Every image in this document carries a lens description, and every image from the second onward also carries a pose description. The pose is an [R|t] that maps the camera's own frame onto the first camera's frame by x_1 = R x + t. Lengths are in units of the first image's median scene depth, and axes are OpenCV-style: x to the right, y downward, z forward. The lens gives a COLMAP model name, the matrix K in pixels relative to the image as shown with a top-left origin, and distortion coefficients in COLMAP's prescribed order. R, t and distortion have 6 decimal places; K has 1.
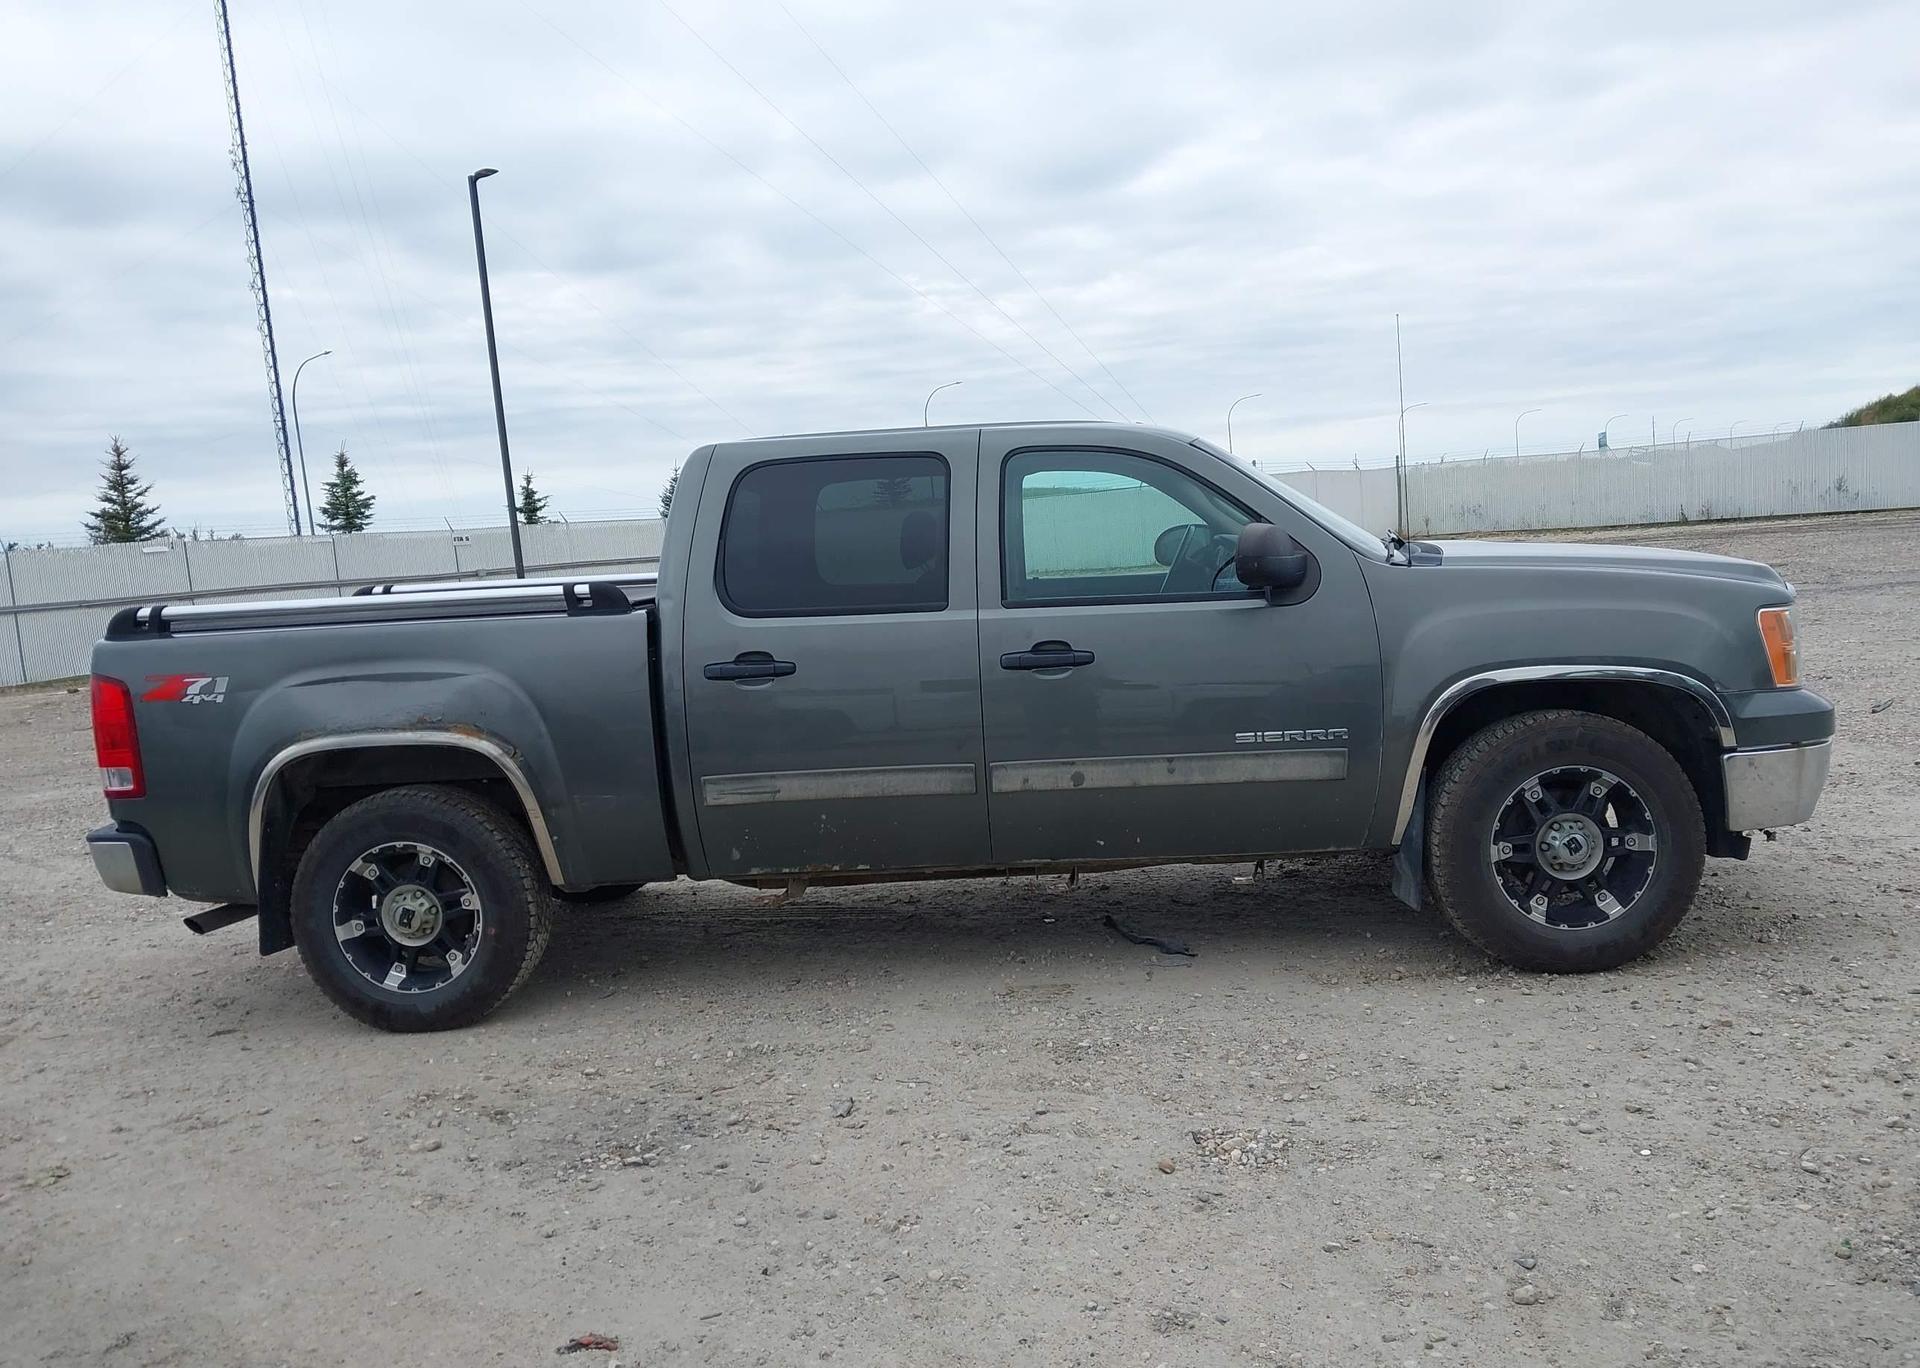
lens RADIAL K [[1527.1, 0, 960.0], [0, 1527.1, 684.0], [0, 0, 1]] dist [0.128793, -0.209444]
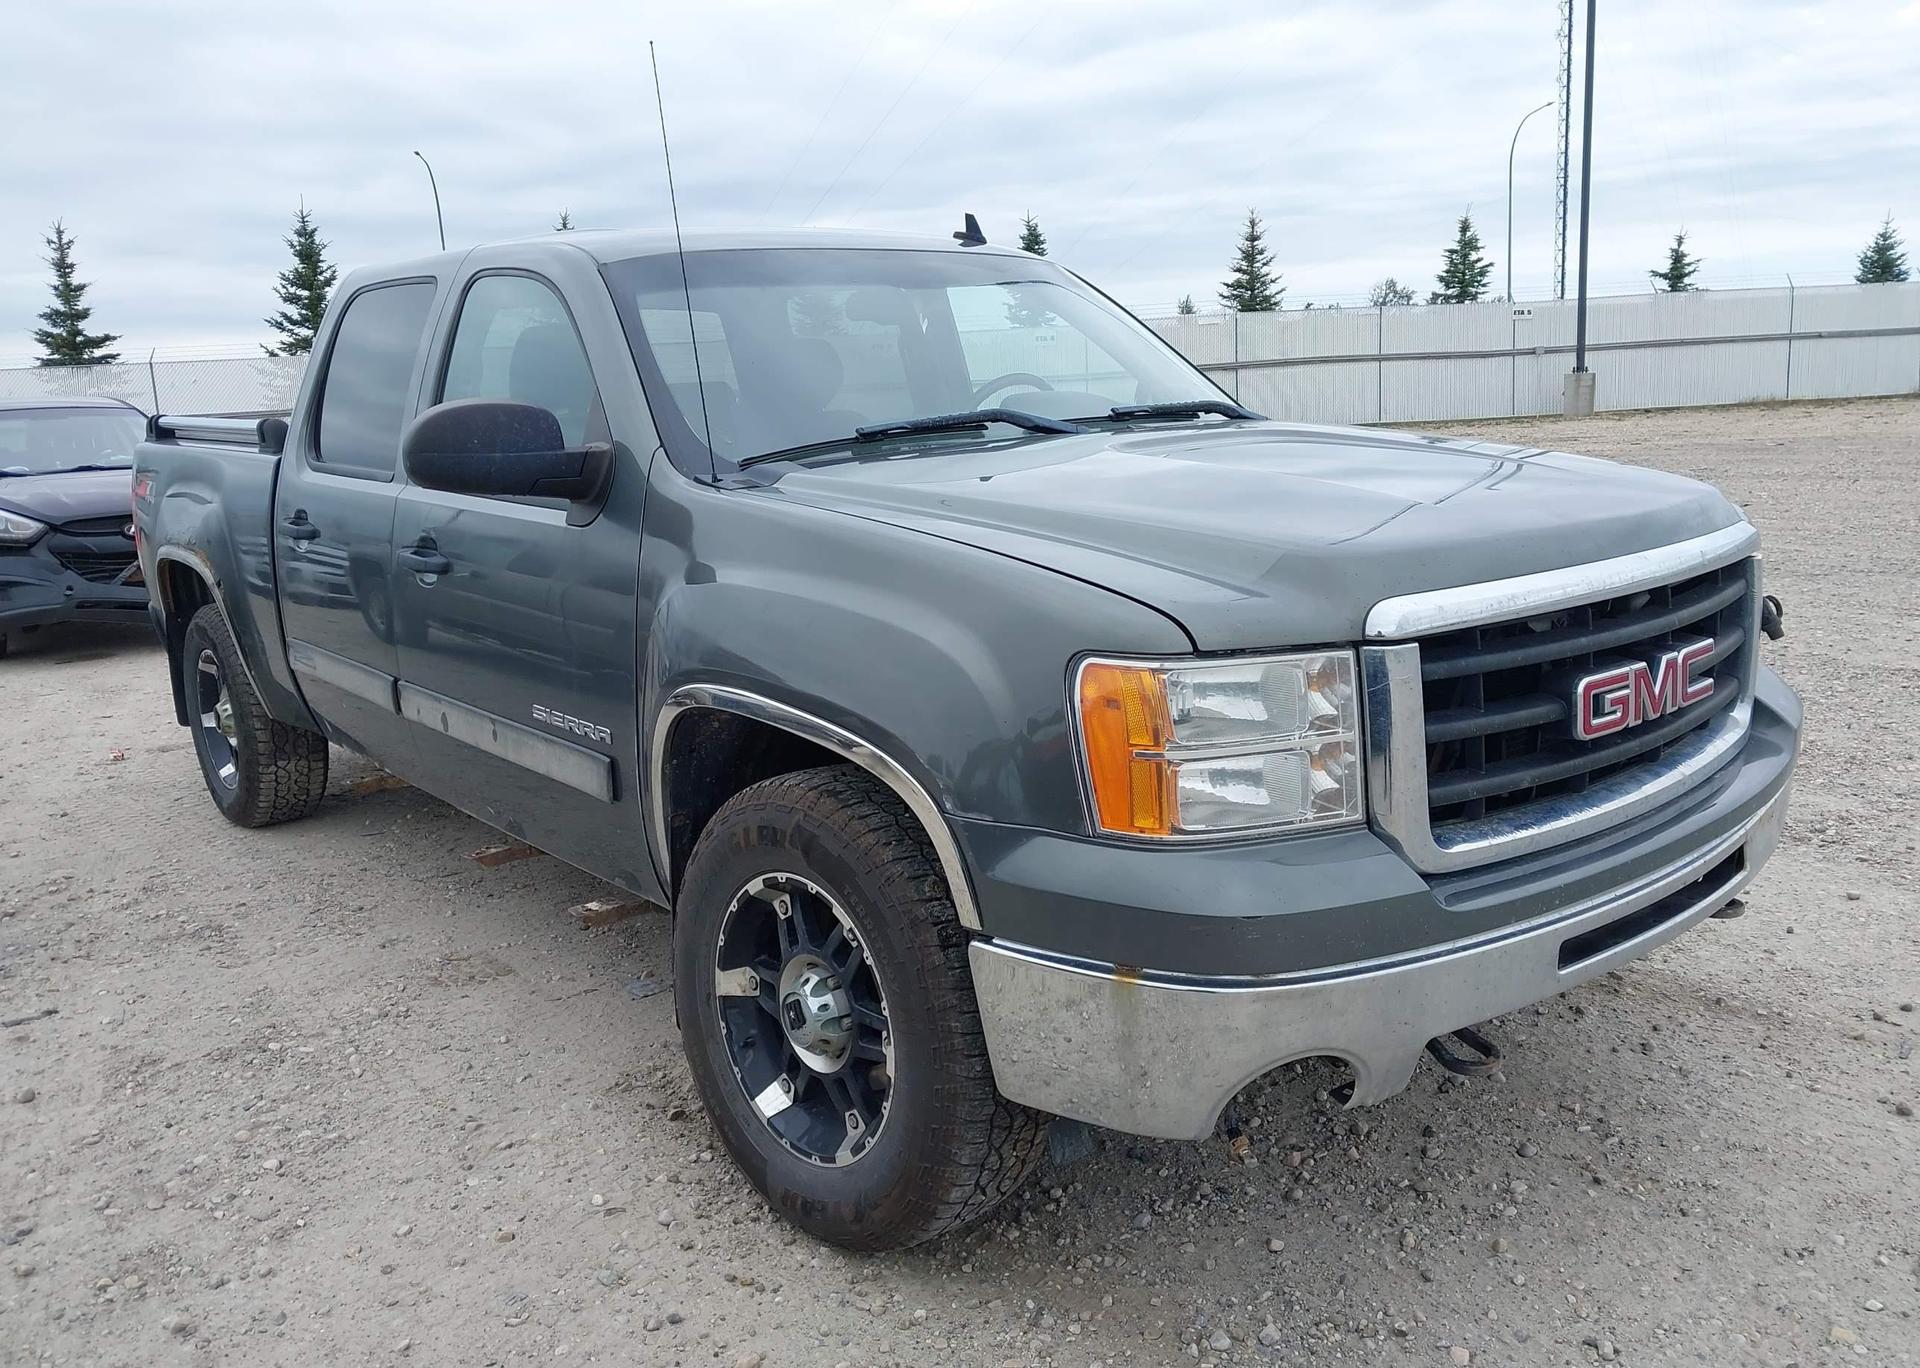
lens RADIAL K [[1544.5, 0, 960.0], [0, 1544.5, 684.0], [0, 0, 1]] dist [-0.000531, 0.001672]
pose [[0.692588, 0.183995, -0.697473, 0.744609], [-0.076661, 0.980220, 0.182460, -0.109884], [0.717249, -0.072901, 0.692993, 0.617069]]
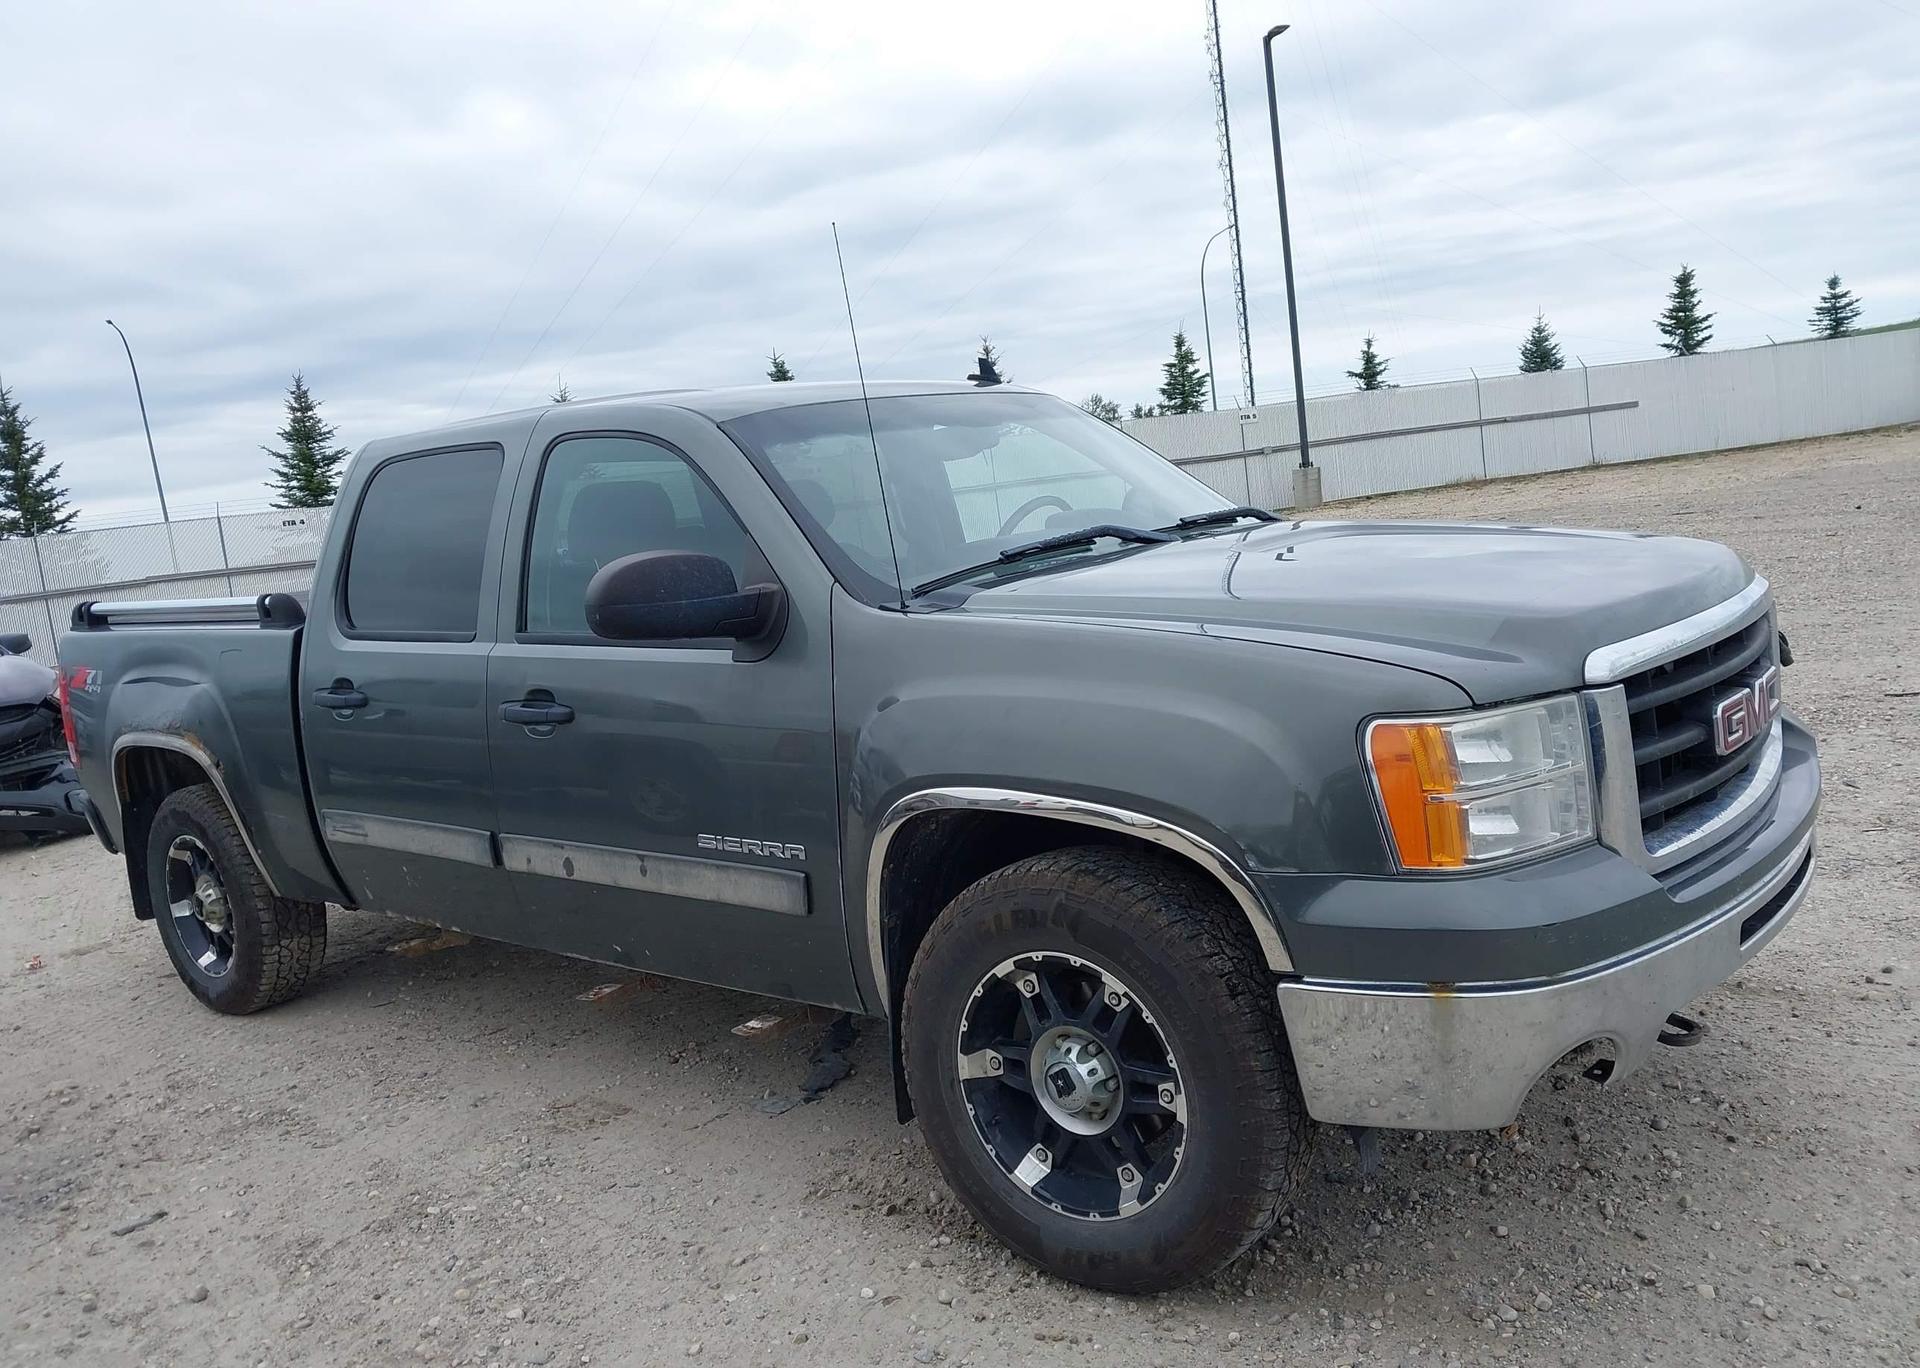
lens RADIAL K [[1533.4, 0, 960.0], [0, 1533.4, 684.0], [0, 0, 1]] dist [0.043422, -0.067617]
pose [[0.811416, 0.059953, -0.581387, 0.654244], [-0.004070, 0.995281, 0.096953, -0.101914], [0.584455, -0.076302, 0.807830, 0.463385]]
